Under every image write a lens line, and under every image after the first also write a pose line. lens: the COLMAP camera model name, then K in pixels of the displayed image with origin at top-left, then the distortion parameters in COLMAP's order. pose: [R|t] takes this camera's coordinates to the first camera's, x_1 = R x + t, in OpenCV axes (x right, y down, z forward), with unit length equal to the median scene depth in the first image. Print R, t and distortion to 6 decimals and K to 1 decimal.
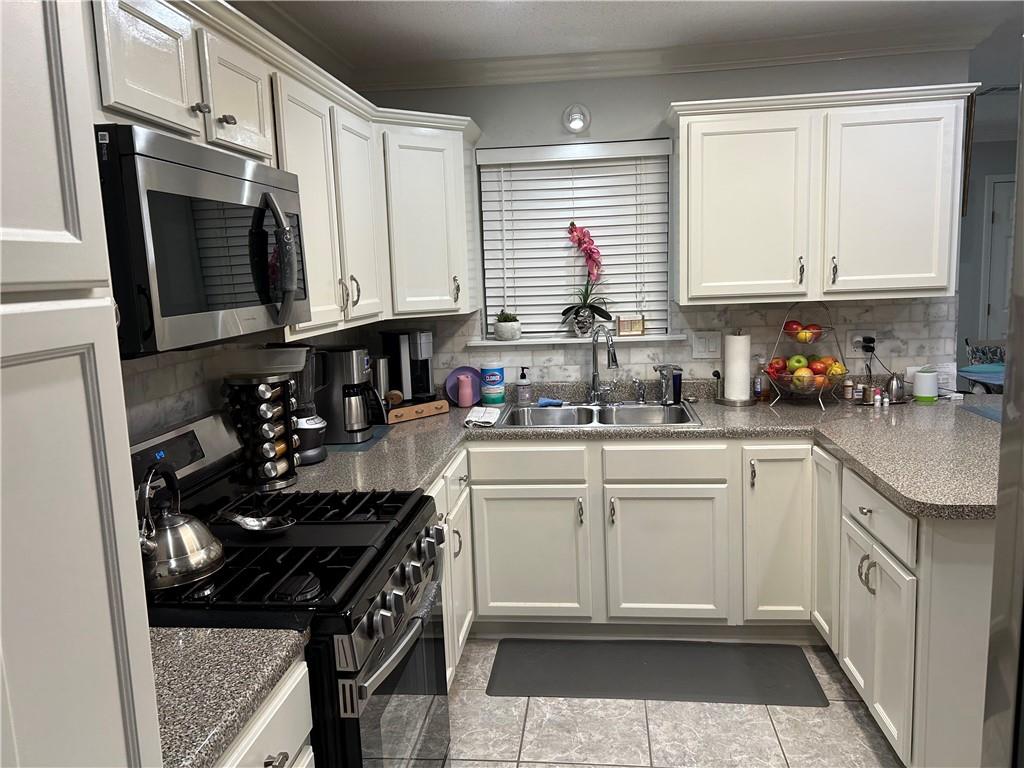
lens RADIAL K [[767.3, 0, 509.4], [0, 767.3, 379.2], [0, 0, 1]] dist [0.053911, -0.065657]
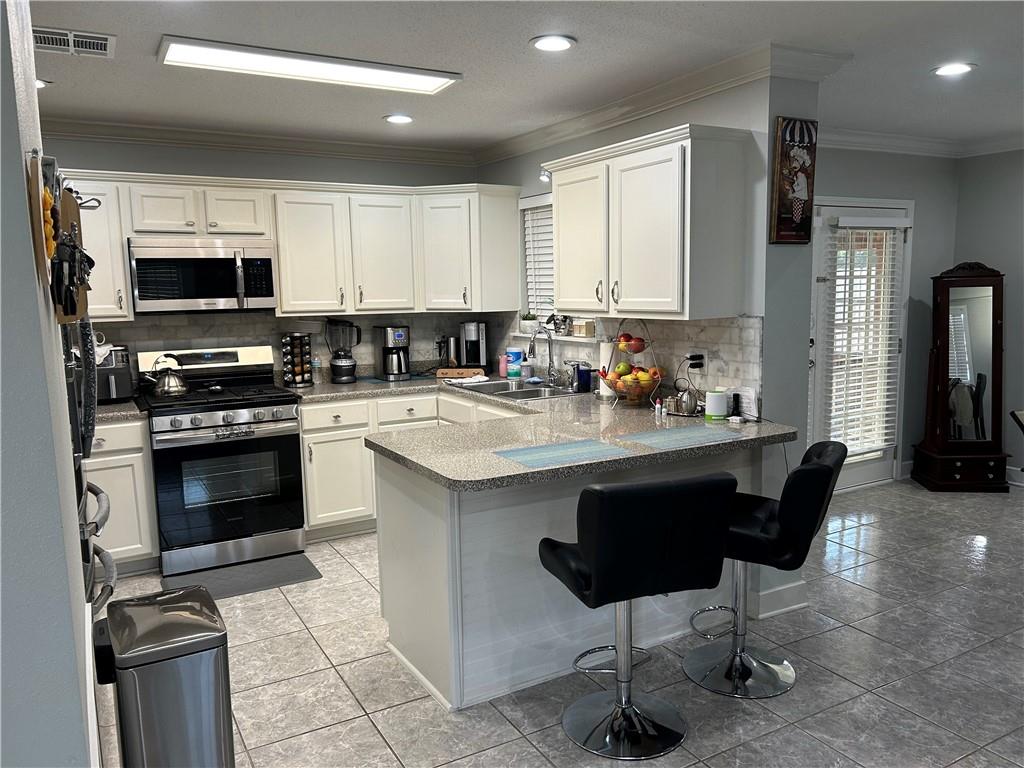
lens RADIAL K [[767.3, 0, 521.9], [0, 767.3, 388.3], [0, 0, 1]] dist [0.053911, -0.065657]
pose [[0.598790, 0.133908, -0.789632, 1.163127], [-0.118627, 0.989878, 0.077909, -0.062064], [0.792072, 0.047020, 0.608614, 0.150093]]
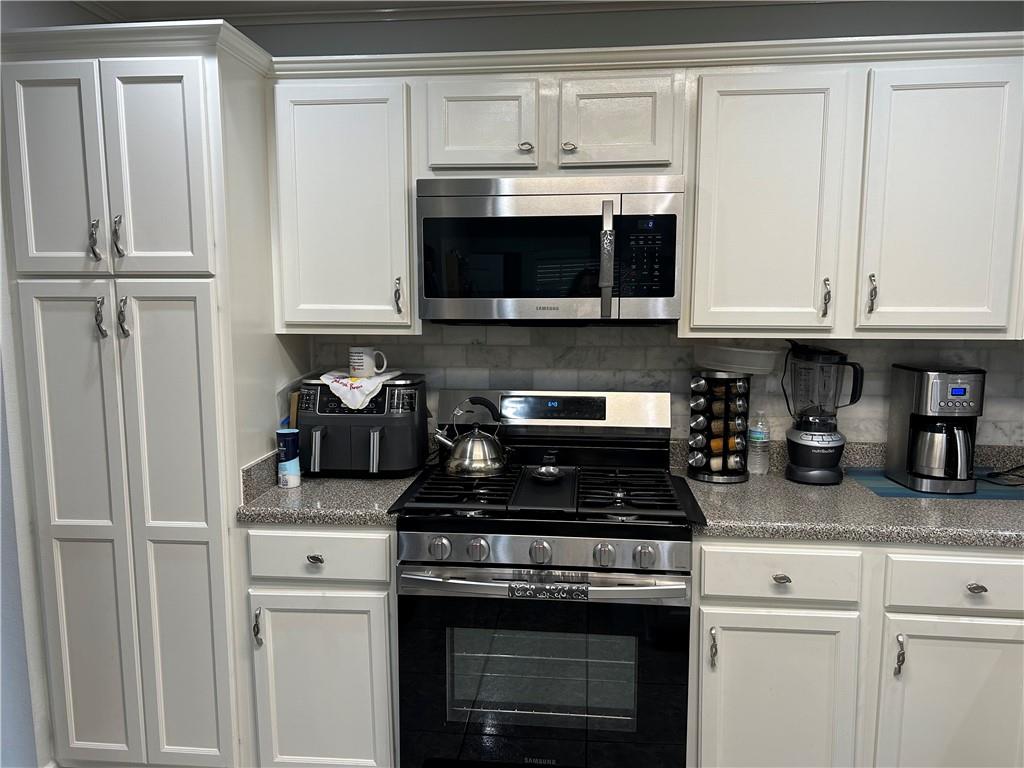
lens RADIAL K [[767.3, 0, 511.6], [0, 767.3, 389.9], [0, 0, 1]] dist [0.053911, -0.065657]
pose [[0.012916, 0.162562, -0.986614, 0.468360], [-0.141659, 0.977042, 0.159130, -0.070290], [0.989831, 0.137707, 0.035648, 0.469550]]
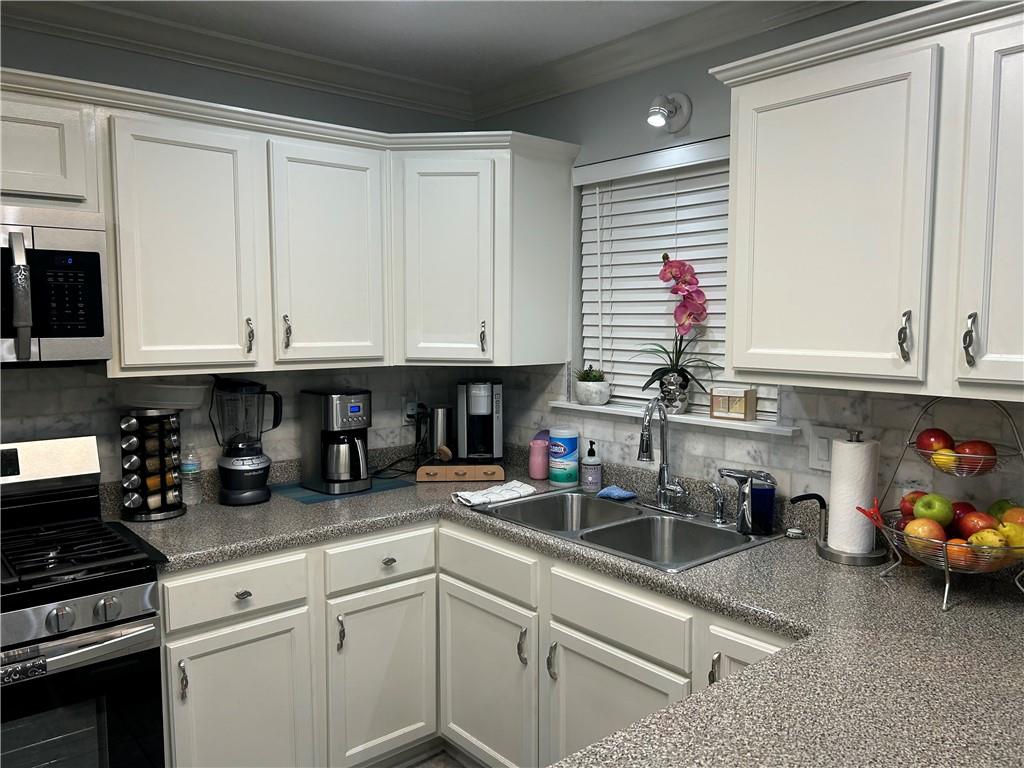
lens RADIAL K [[767.3, 0, 508.4], [0, 767.3, 384.3], [0, 0, 1]] dist [0.053911, -0.065657]
pose [[0.728585, 0.096535, -0.678119, 0.490394], [-0.123865, 0.992265, 0.008173, -0.070546], [0.673663, 0.078041, 0.734907, 0.380777]]
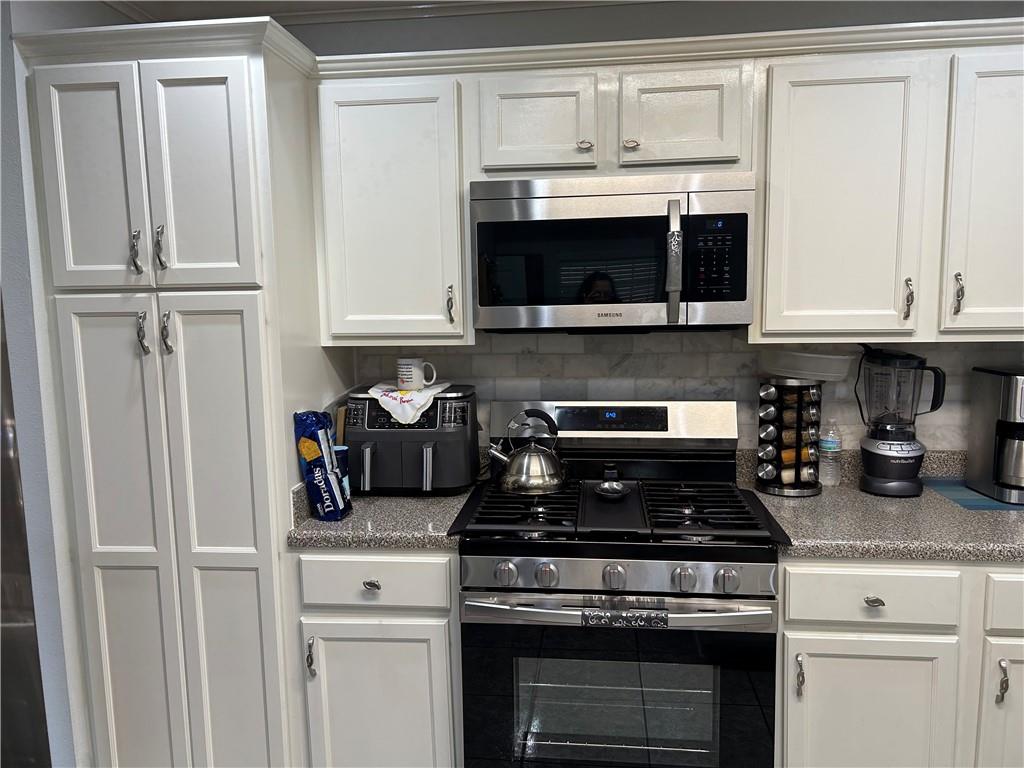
lens RADIAL K [[767.3, 0, 514.6], [0, 767.3, 387.4], [0, 0, 1]] dist [0.053911, -0.065657]
pose [[0.004469, 0.157344, -0.987534, 0.432280], [-0.124518, 0.979945, 0.155571, -0.068057], [0.992207, 0.122271, 0.023972, 0.430354]]
